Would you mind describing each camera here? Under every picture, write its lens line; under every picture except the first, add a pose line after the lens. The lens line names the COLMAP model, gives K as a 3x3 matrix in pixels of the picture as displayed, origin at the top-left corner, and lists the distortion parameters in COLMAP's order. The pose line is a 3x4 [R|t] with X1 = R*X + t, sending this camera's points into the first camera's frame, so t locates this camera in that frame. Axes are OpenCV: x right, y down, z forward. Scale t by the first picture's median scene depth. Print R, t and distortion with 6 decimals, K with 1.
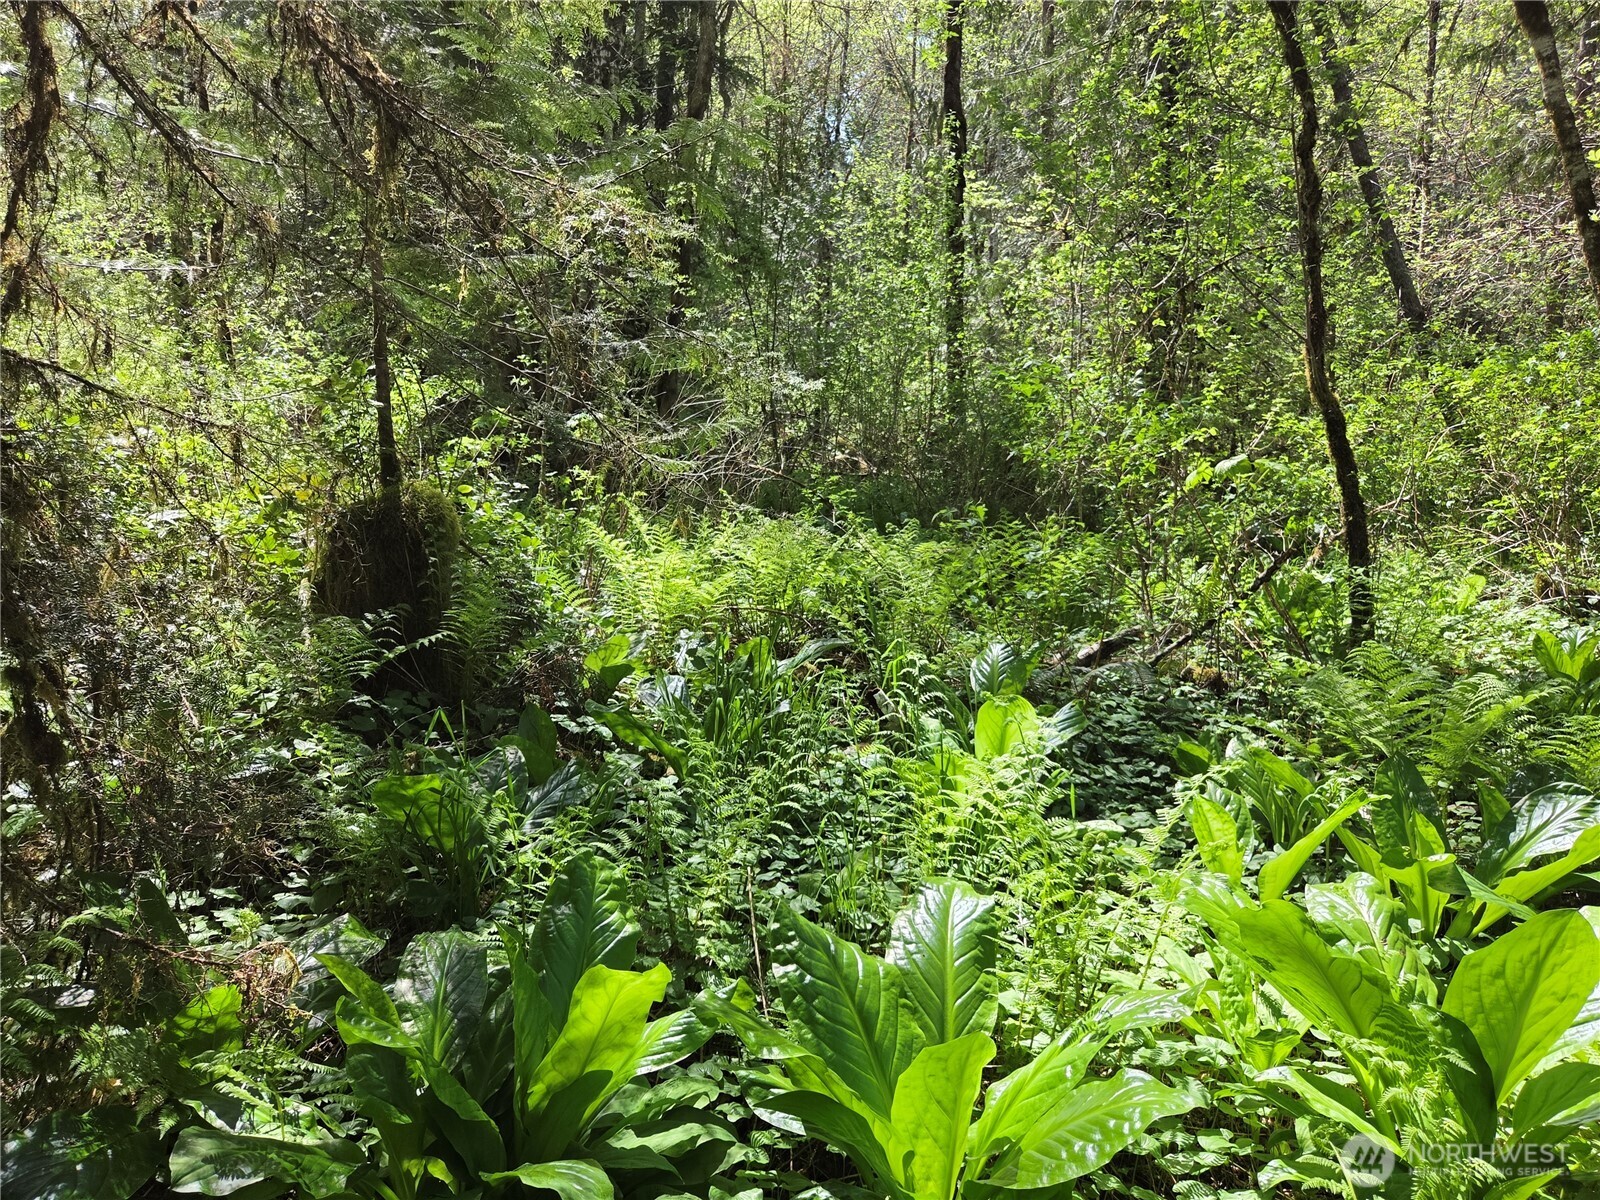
lens RADIAL K [[1064.1, 0, 801.4], [0, 1064.1, 589.7], [0, 0, 1]] dist [0.012799, -0.009641]
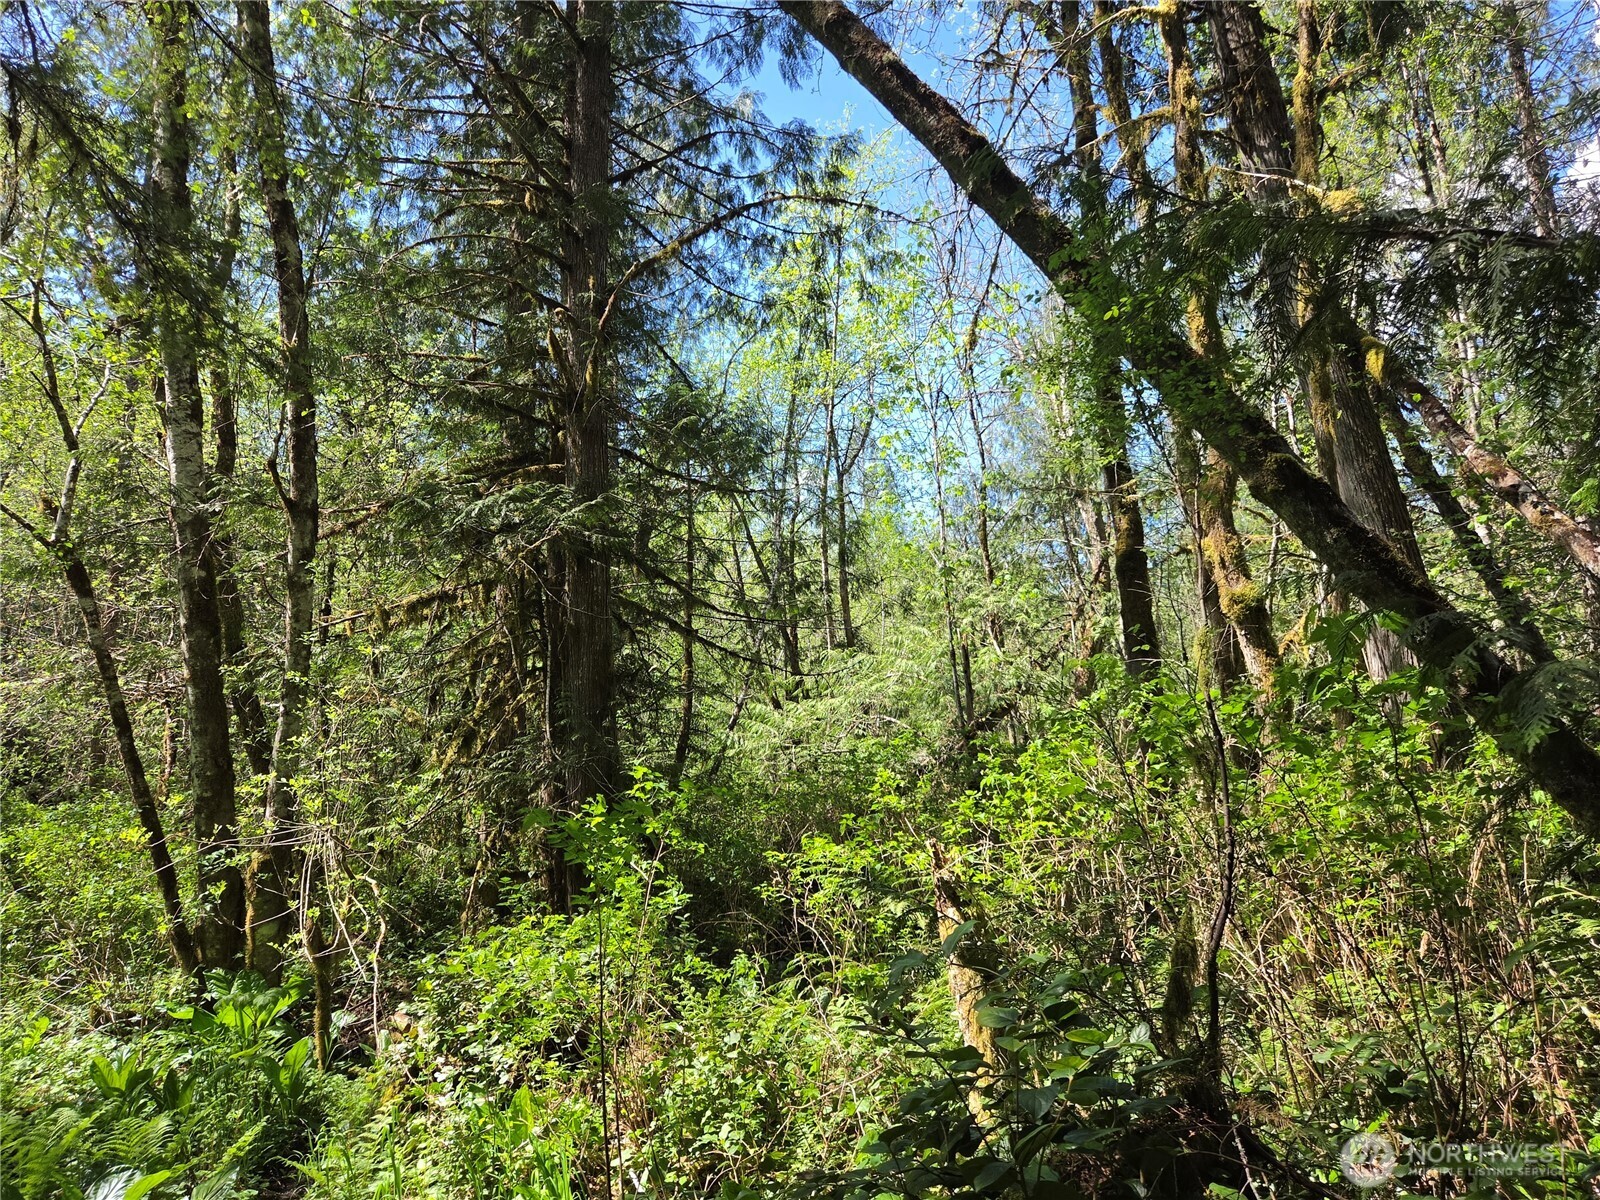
lens RADIAL K [[1064.1, 0, 803.9], [0, 1064.1, 592.9], [0, 0, 1]] dist [0.012799, -0.009641]
pose [[0.378471, 0.154918, 0.912557, -0.225560], [0.177408, 0.955475, -0.235782, -0.037863], [-0.908452, 0.251132, 0.334136, -0.316505]]
